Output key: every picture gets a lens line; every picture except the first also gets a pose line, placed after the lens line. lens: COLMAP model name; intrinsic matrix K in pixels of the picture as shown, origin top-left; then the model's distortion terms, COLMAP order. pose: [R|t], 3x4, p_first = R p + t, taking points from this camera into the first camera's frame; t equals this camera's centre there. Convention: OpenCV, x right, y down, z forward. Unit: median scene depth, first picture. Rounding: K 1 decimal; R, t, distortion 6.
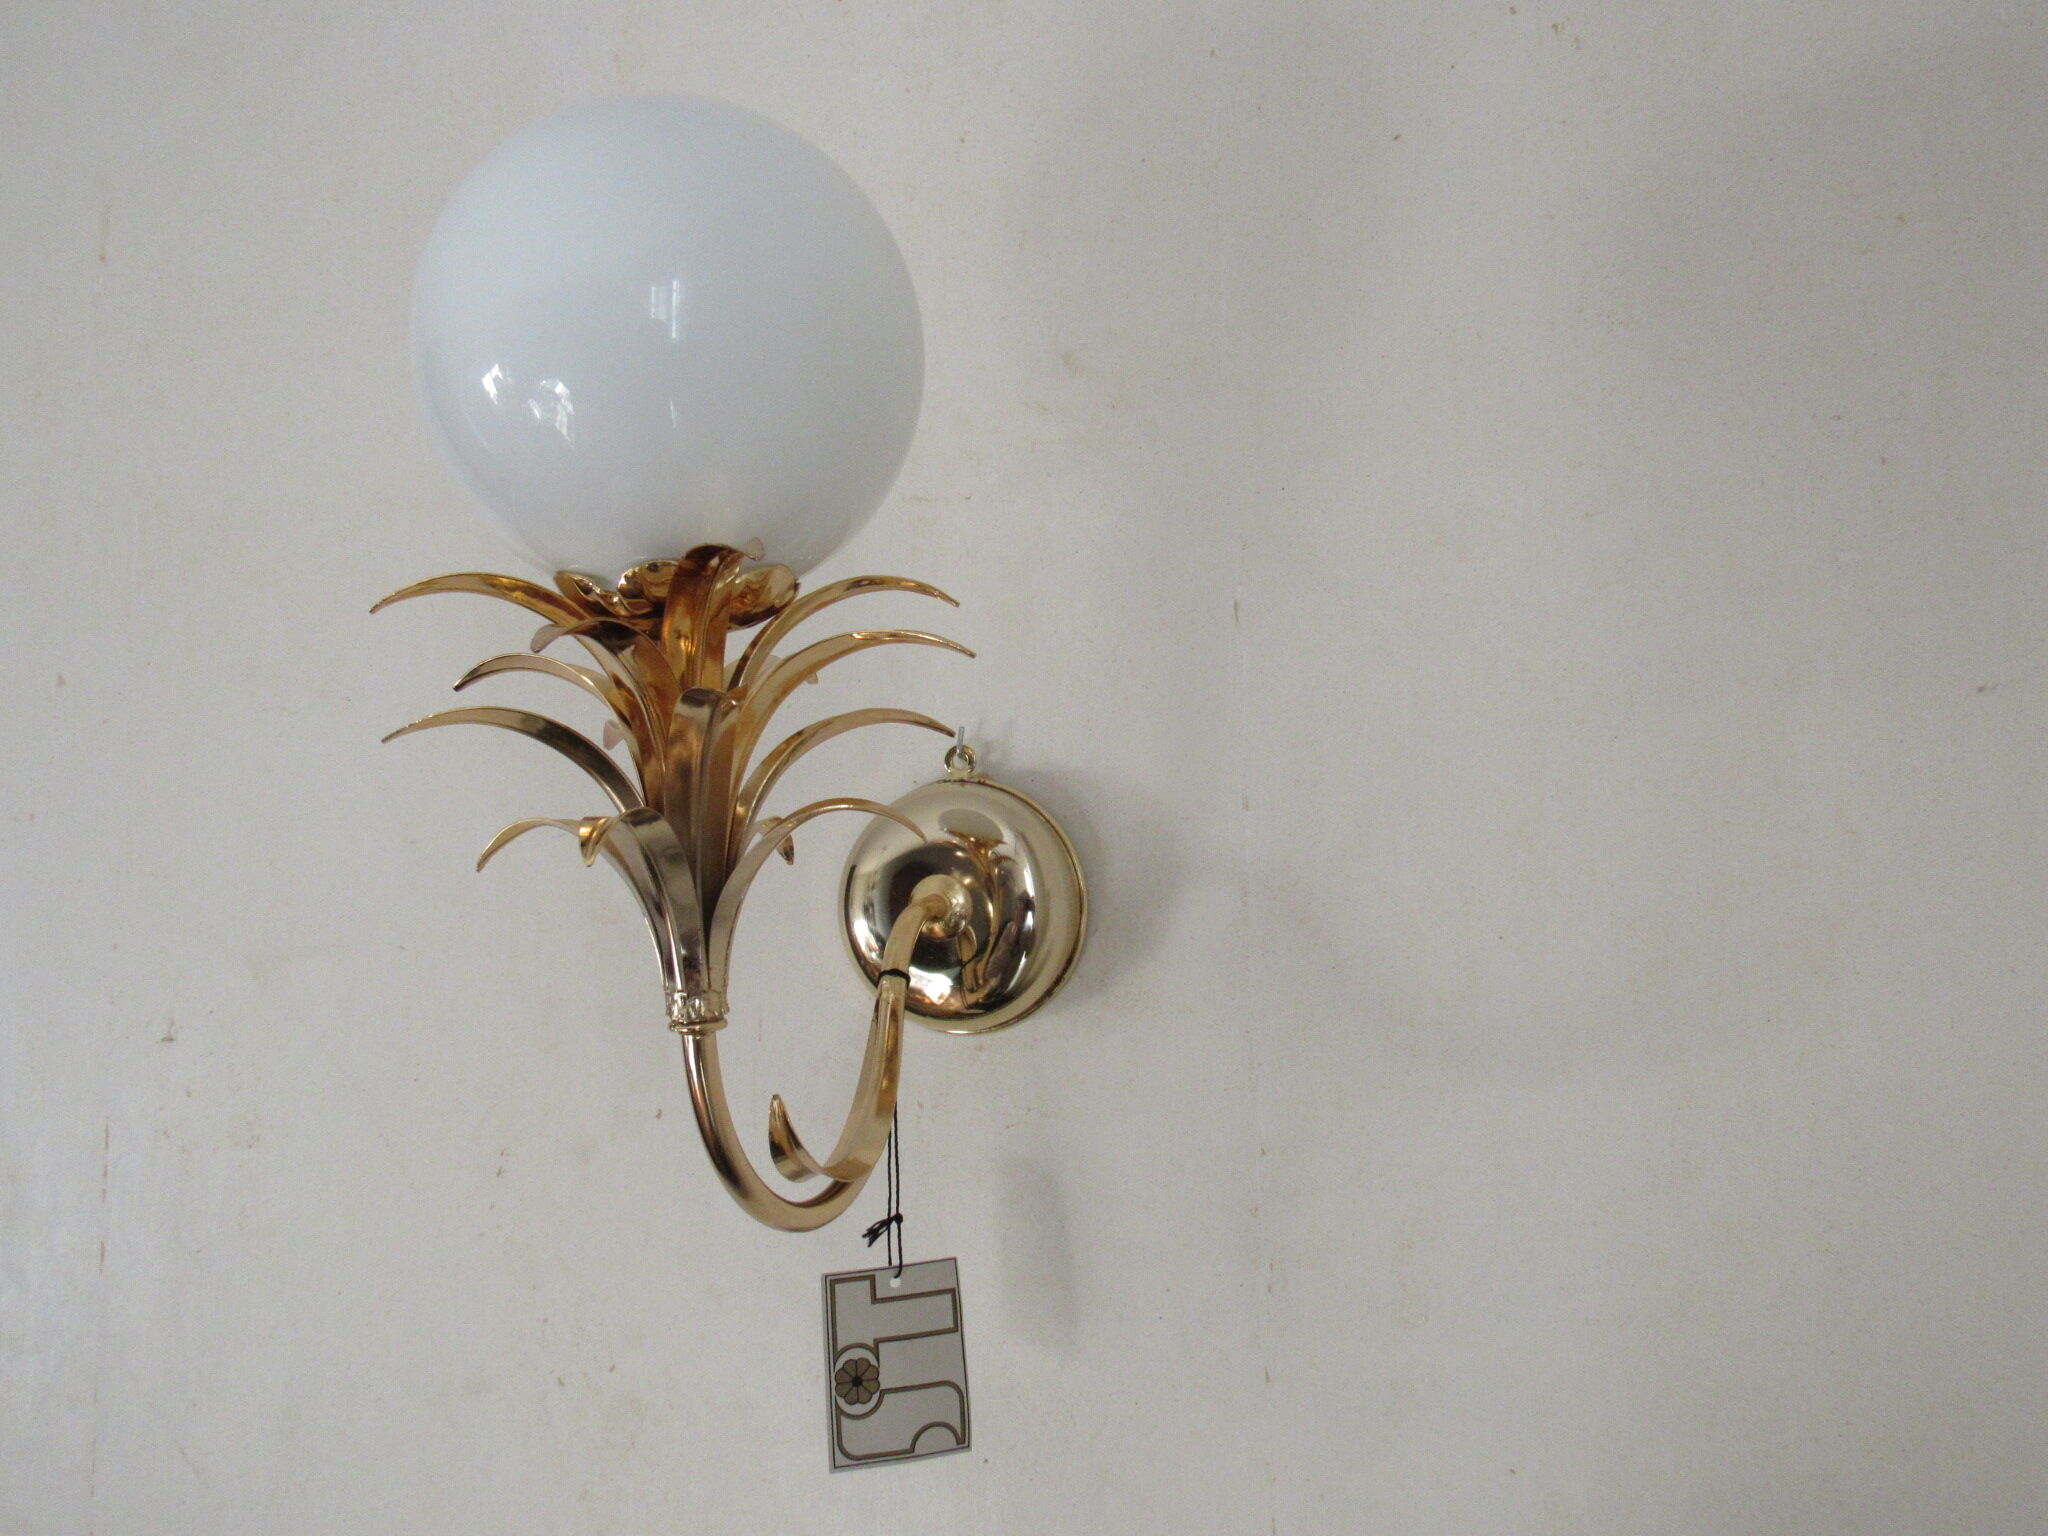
lens RADIAL K [[1652.5, 0, 1018.1], [0, 1652.5, 772.9], [0, 0, 1]] dist [-0.043433, 0.006014]
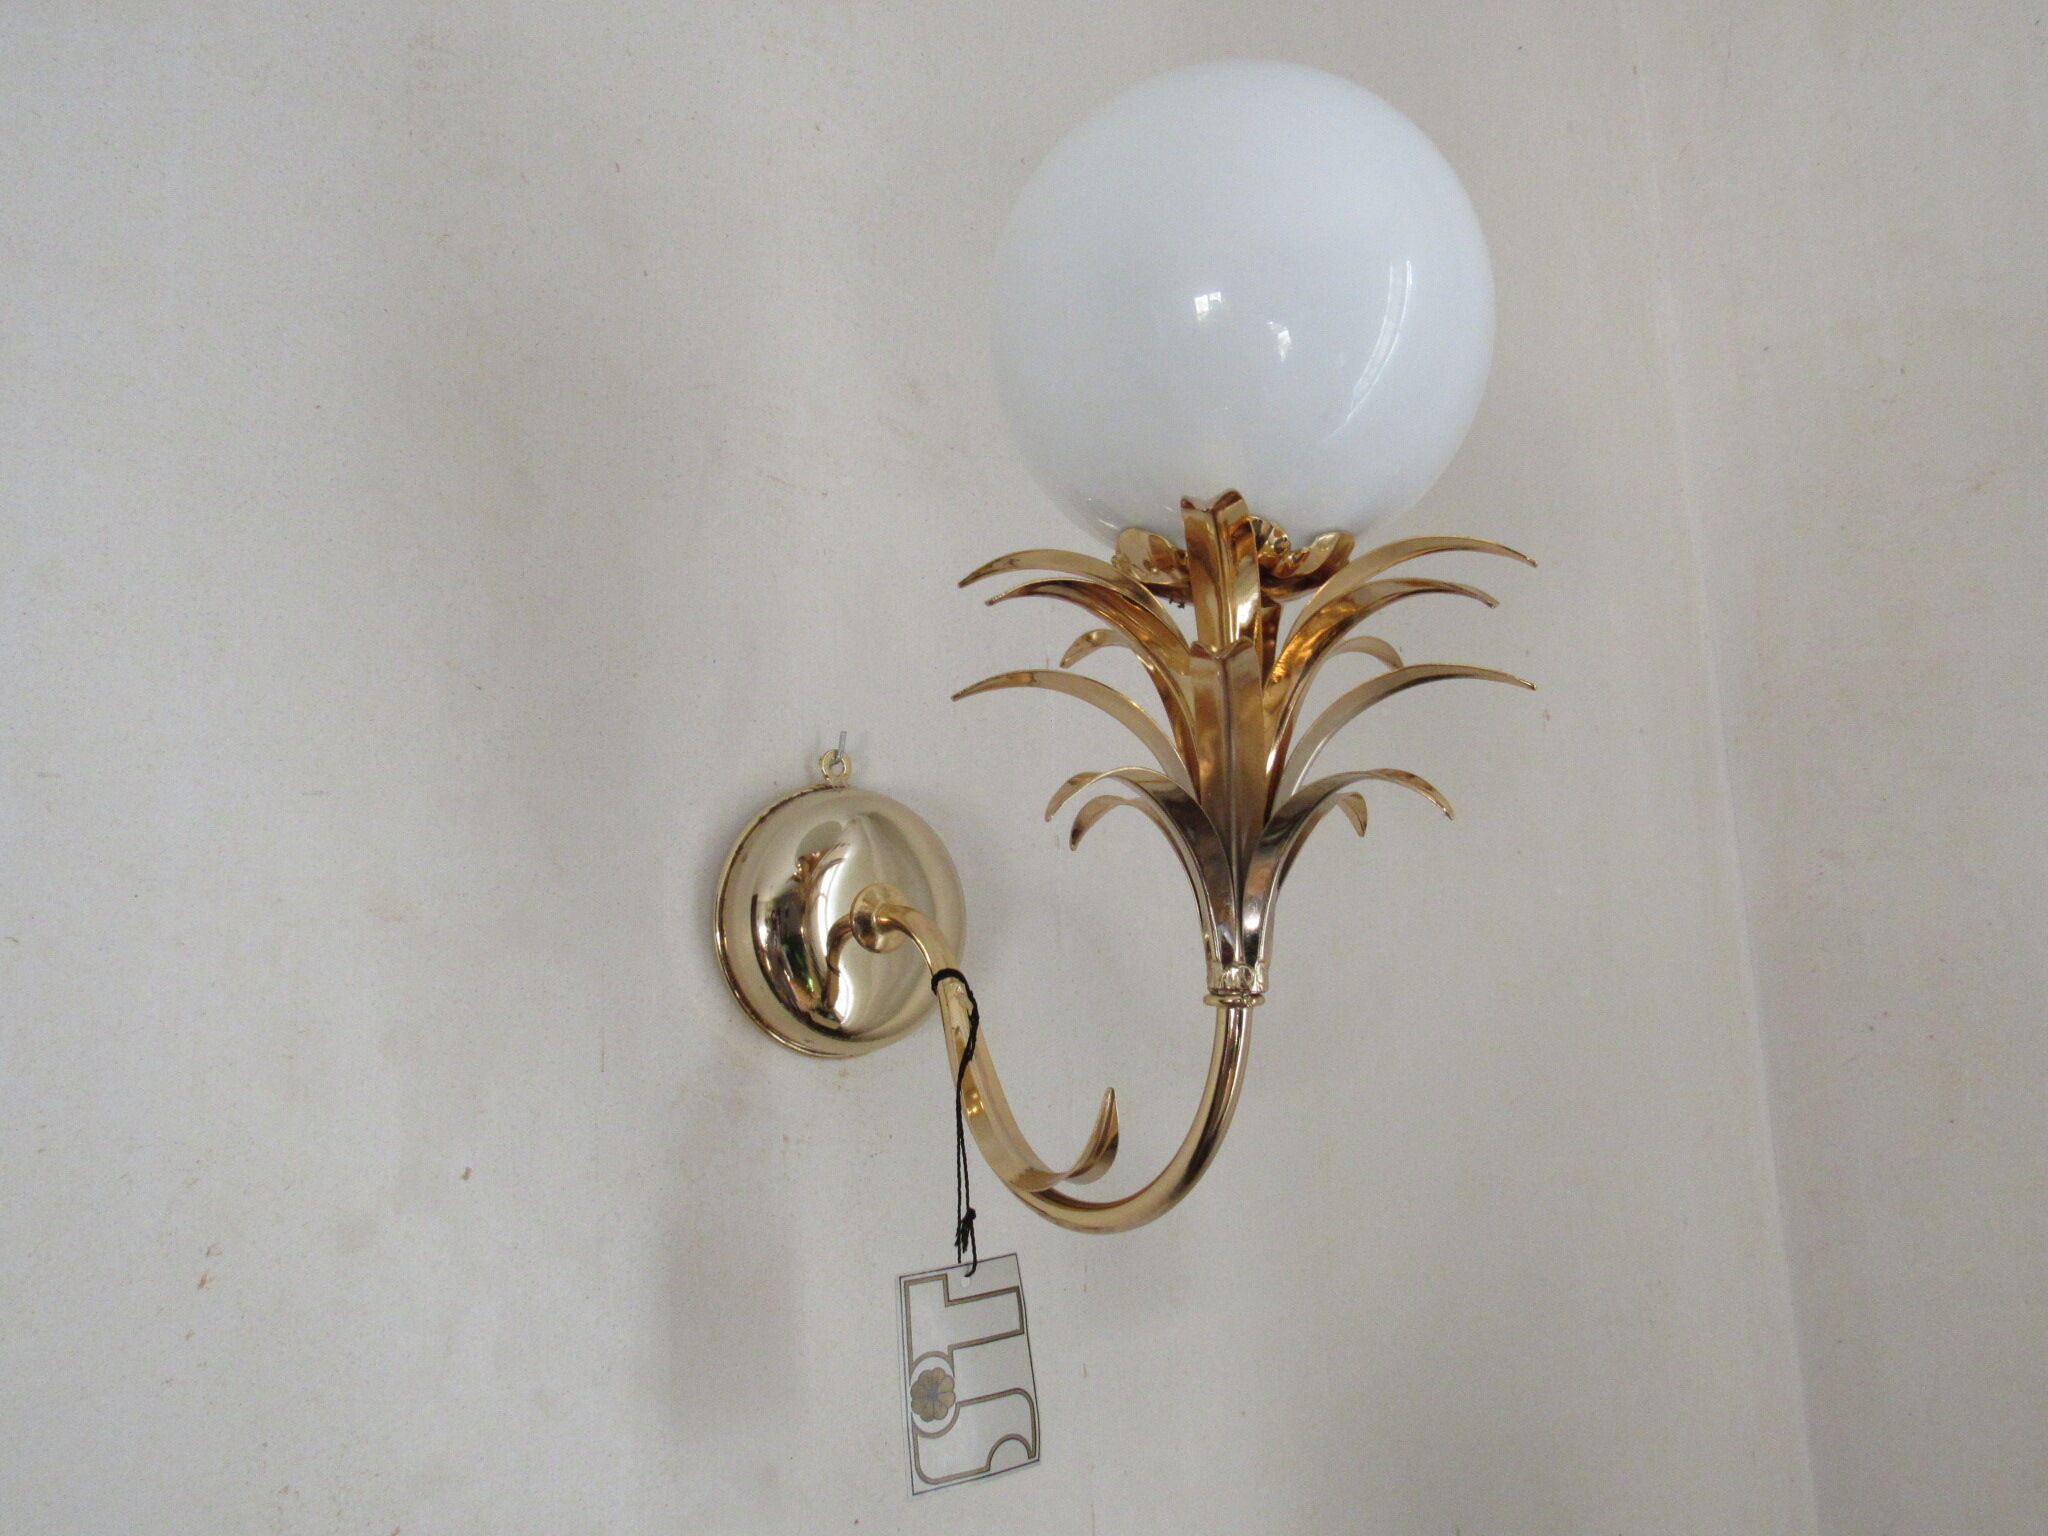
lens RADIAL K [[1681.6, 0, 1024.0], [0, 1681.6, 768.0], [0, 0, 1]] dist [-0.046115, 0.015435]
pose [[0.577095, 0.137597, 0.805002, -0.857270], [-0.071201, 0.990428, -0.118248, 0.114098], [-0.813567, 0.010923, 0.581369, 0.412055]]
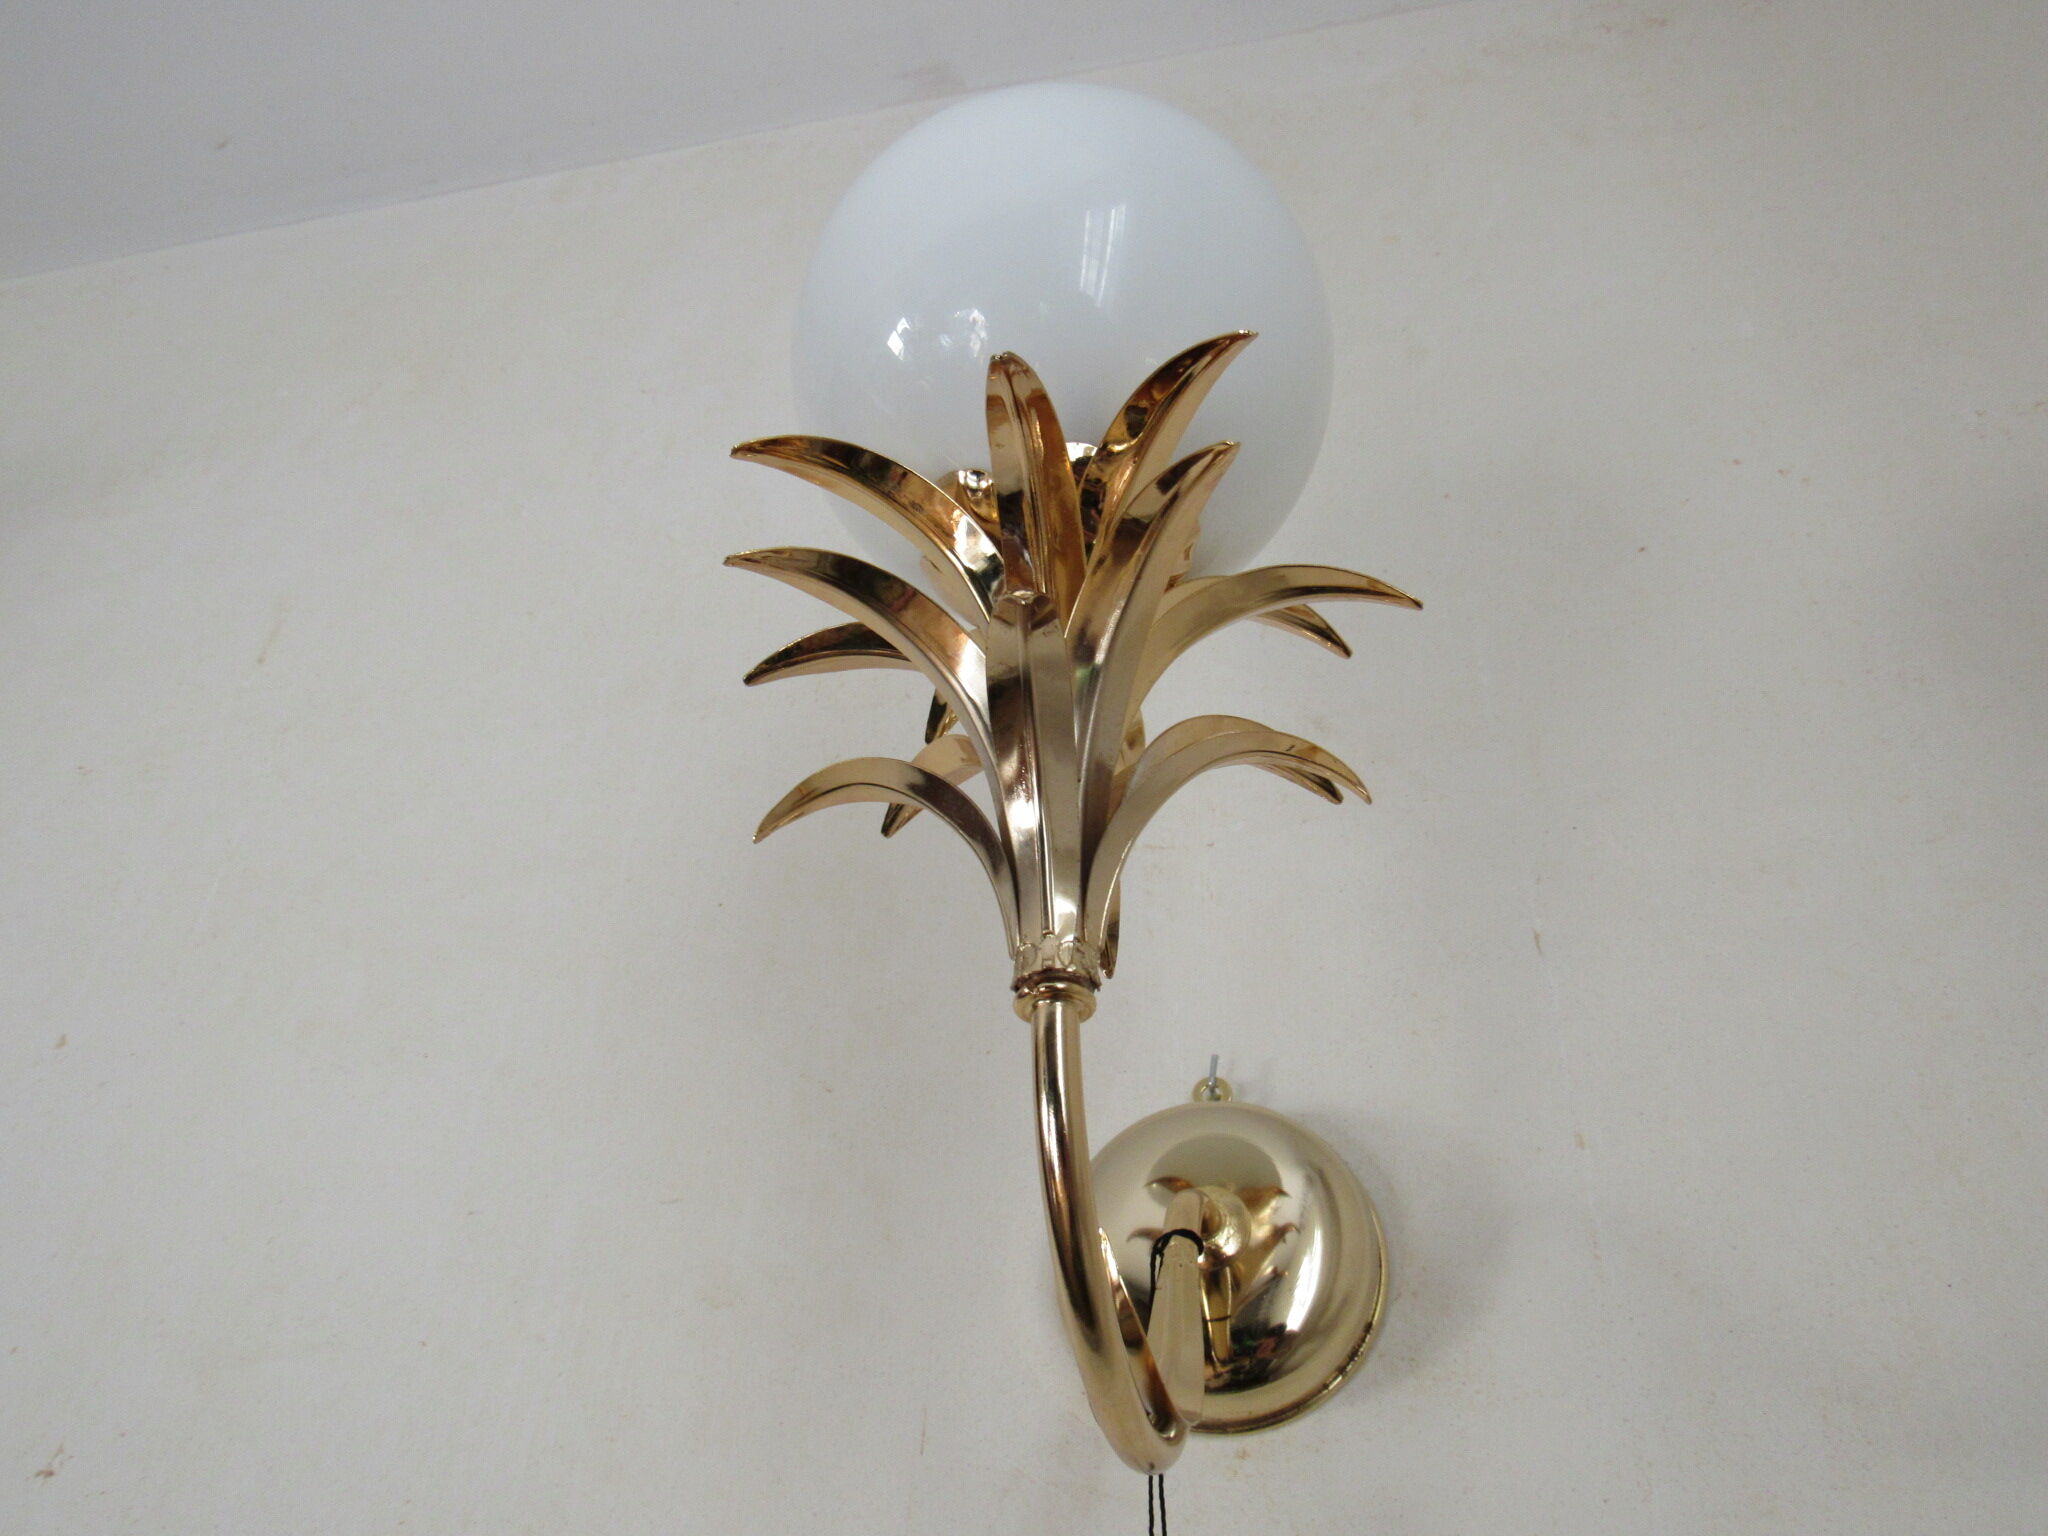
lens RADIAL K [[1681.6, 0, 1024.0], [0, 1681.6, 768.0], [0, 0, 1]] dist [-0.046115, 0.015435]
pose [[0.995460, 0.093119, 0.019690, -0.182752], [-0.066215, 0.826167, -0.559521, 0.378701], [-0.068369, 0.555677, 0.828582, 0.267512]]
